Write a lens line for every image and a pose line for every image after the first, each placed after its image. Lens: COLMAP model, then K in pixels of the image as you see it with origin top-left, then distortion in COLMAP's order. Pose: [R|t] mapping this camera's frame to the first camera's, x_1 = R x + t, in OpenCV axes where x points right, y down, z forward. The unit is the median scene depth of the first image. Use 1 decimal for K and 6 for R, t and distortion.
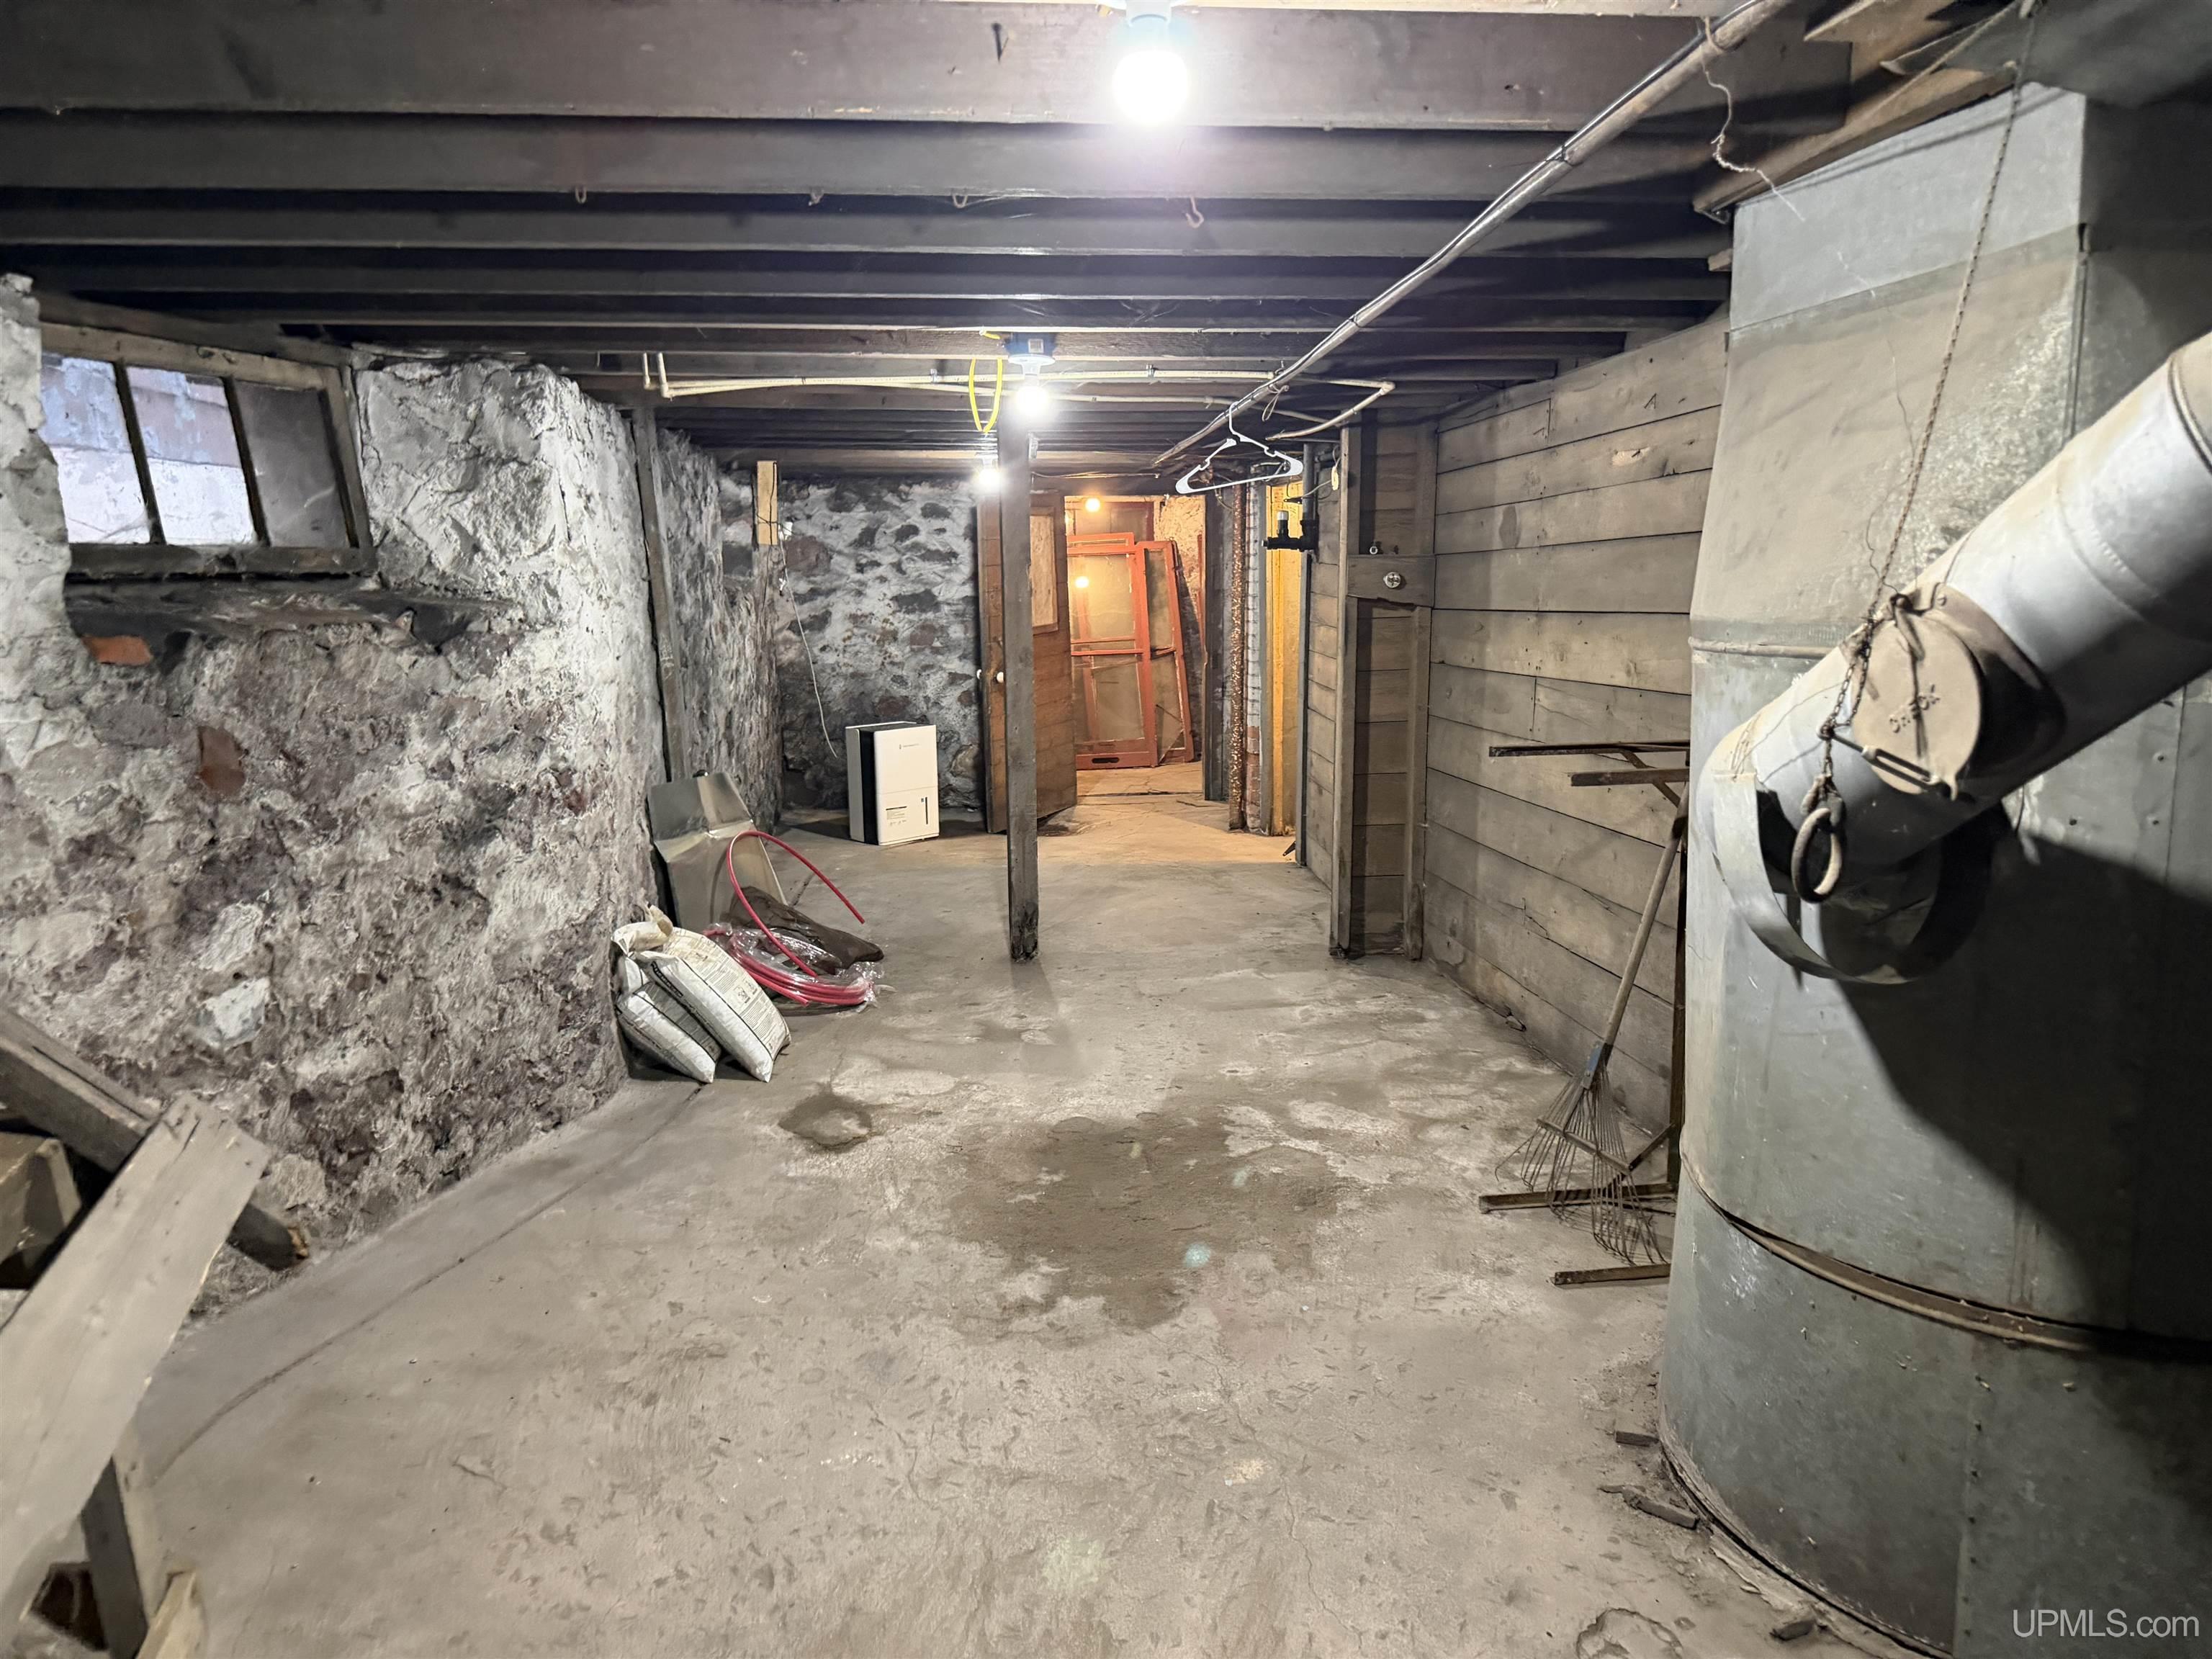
lens RADIAL K [[1560.8, 0, 1104.6], [0, 1560.8, 828.2], [0, 0, 1]] dist [-0.019976, -0.000747]
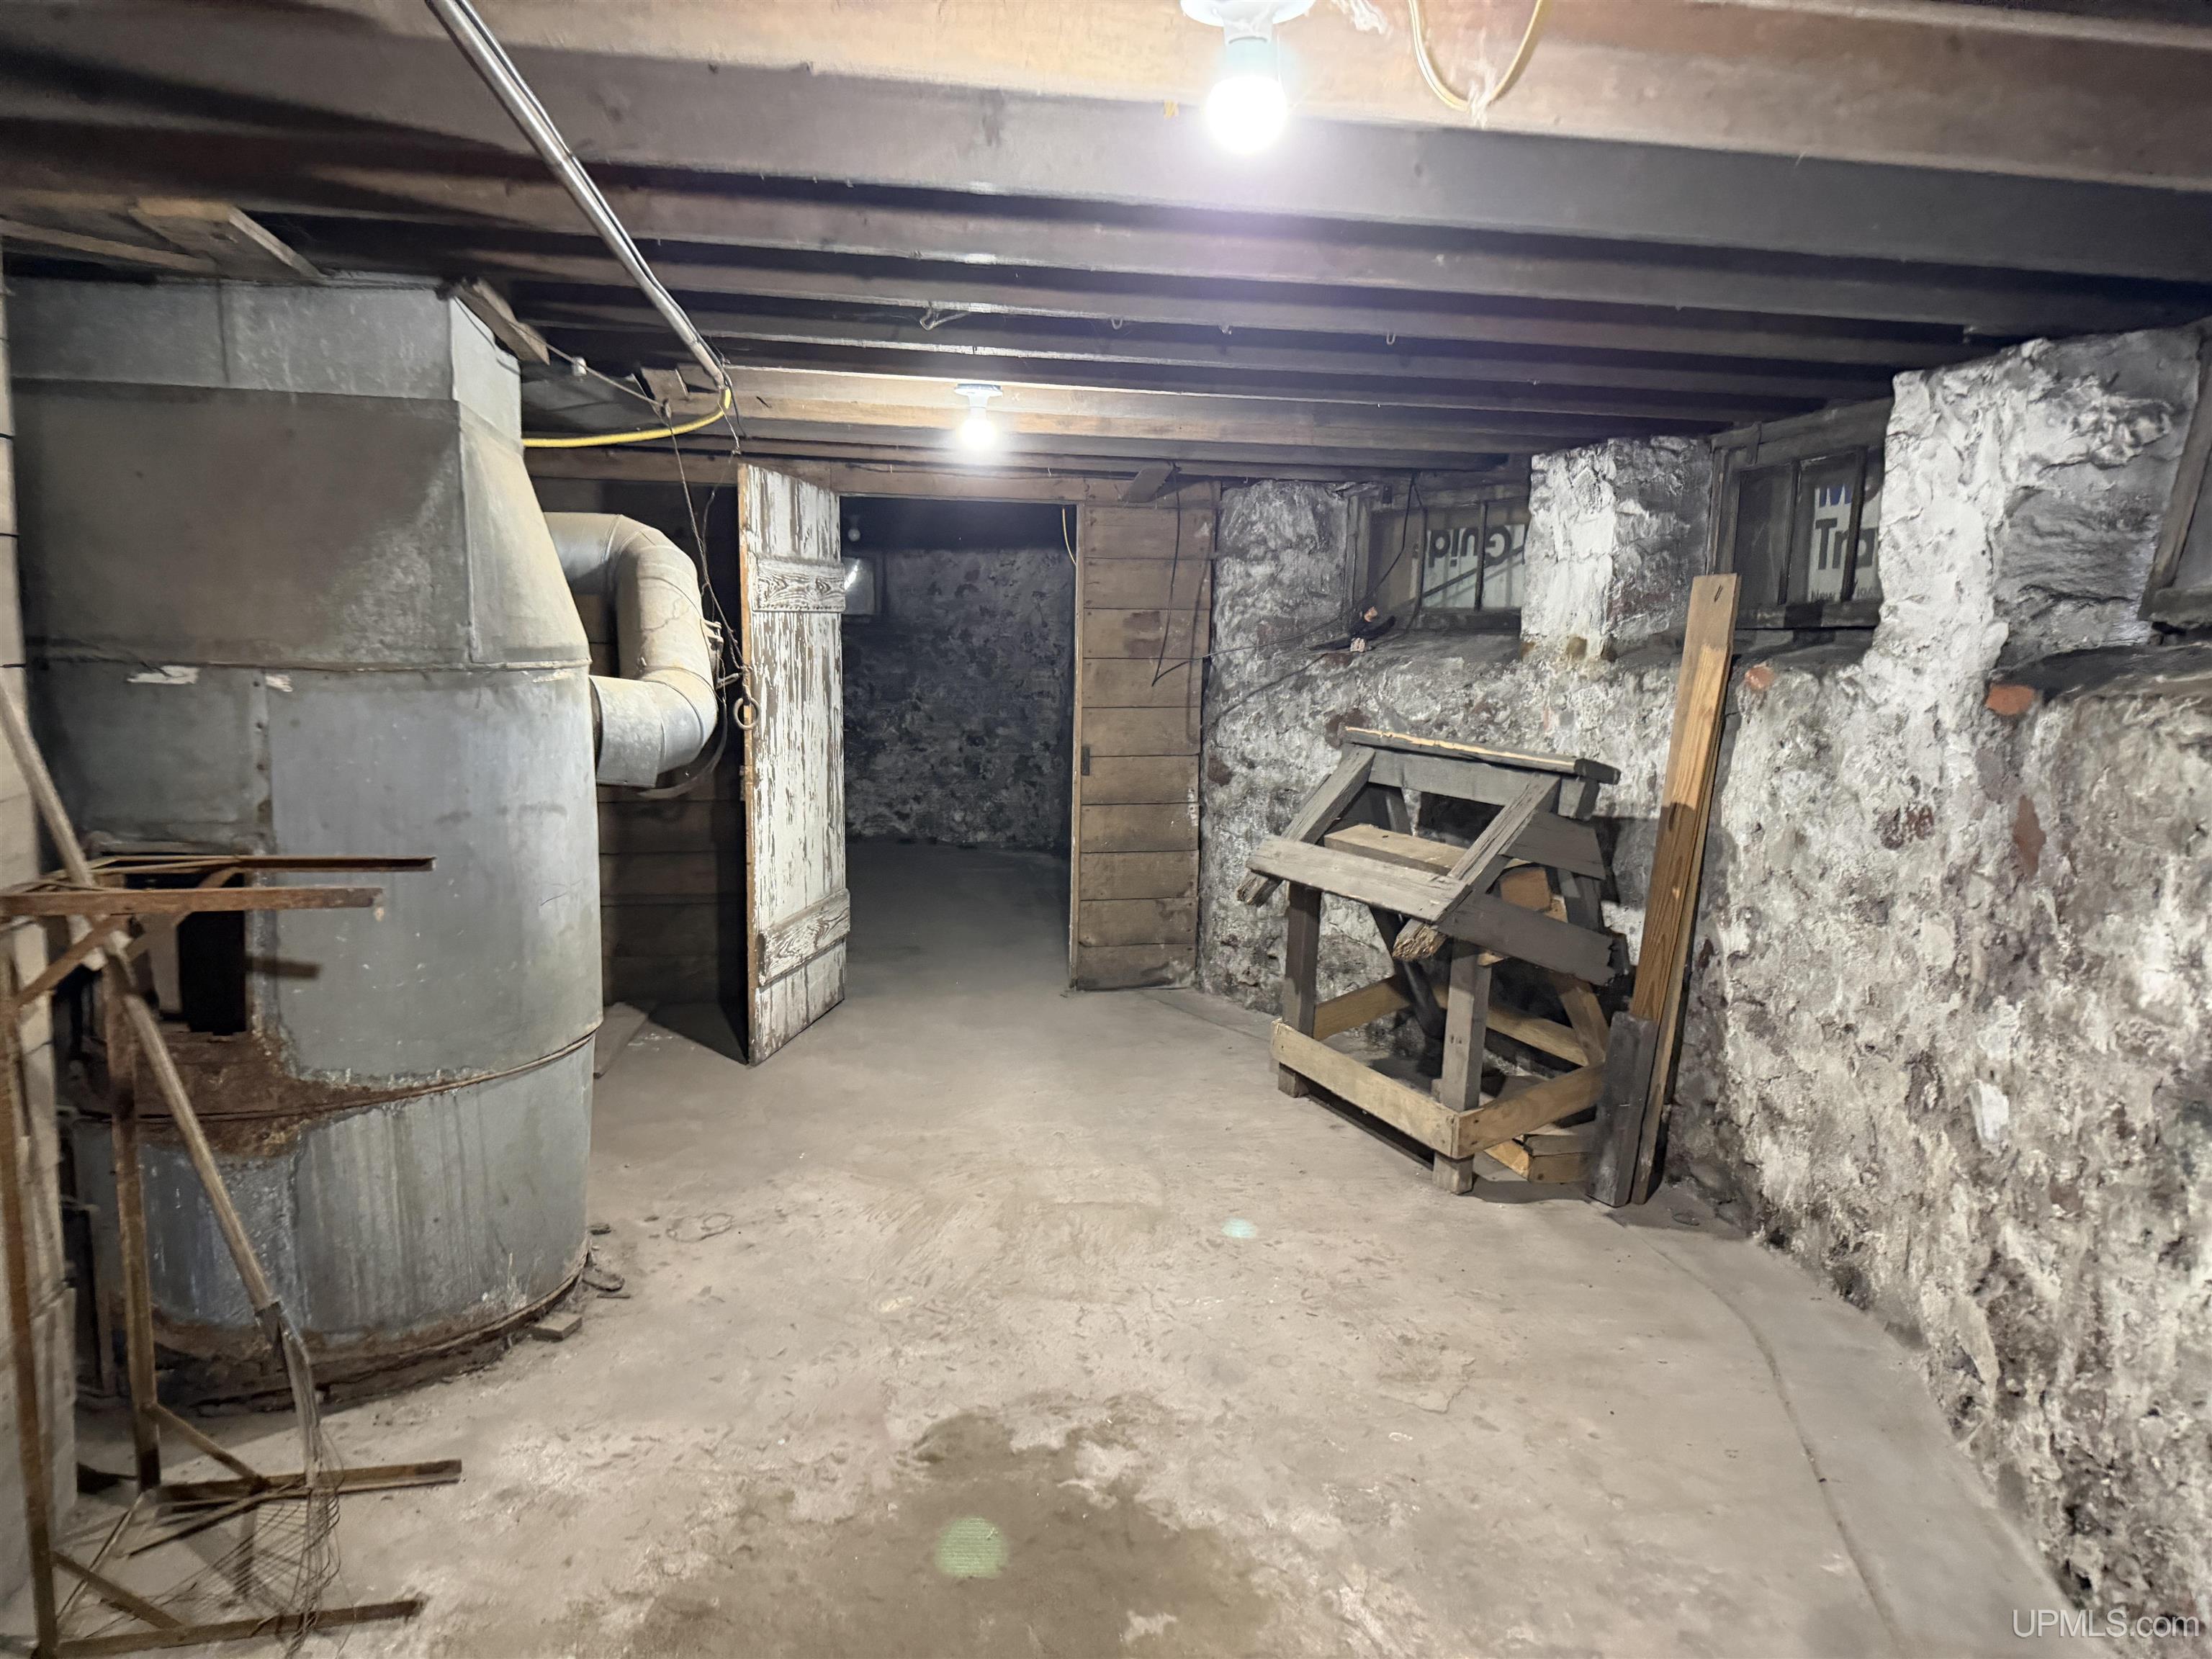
lens RADIAL K [[1560.8, 0, 1105.5], [0, 1560.8, 831.8], [0, 0, 1]] dist [-0.019976, -0.000747]
pose [[-0.996463, 0.004090, -0.083938, 0.019434], [-0.020180, 0.957946, 0.286237, -0.284466], [0.081579, 0.286918, -0.954475, 1.790650]]
